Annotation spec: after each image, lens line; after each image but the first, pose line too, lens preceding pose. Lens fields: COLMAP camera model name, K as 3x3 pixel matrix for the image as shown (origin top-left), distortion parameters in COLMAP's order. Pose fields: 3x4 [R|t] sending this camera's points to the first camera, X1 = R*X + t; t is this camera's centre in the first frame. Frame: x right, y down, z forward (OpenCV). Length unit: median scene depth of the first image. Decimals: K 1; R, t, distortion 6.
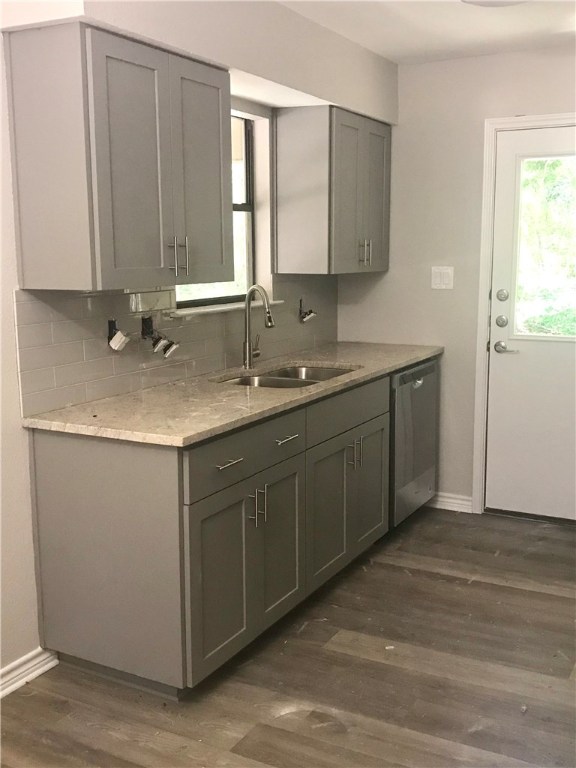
lens RADIAL K [[845.2, 0, 287.3], [0, 845.2, 387.9], [0, 0, 1]] dist [0.098656, -0.264016]
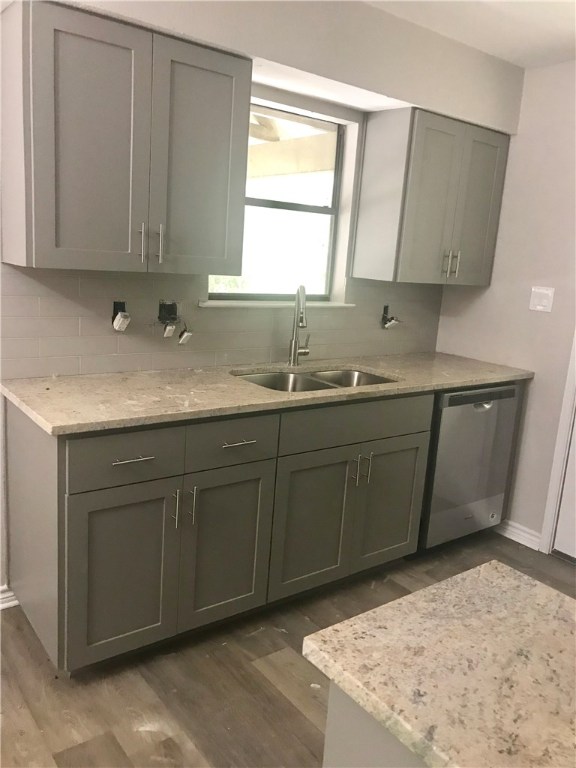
lens RADIAL K [[632.4, 0, 291.5], [0, 632.4, 383.4], [0, 0, 1]] dist [0.011157, 0.003067]
pose [[0.907482, 0.152554, -0.391412, 0.245533], [-0.142043, 0.988283, 0.055860, -0.041917], [0.395348, 0.004905, 0.918518, 0.278521]]
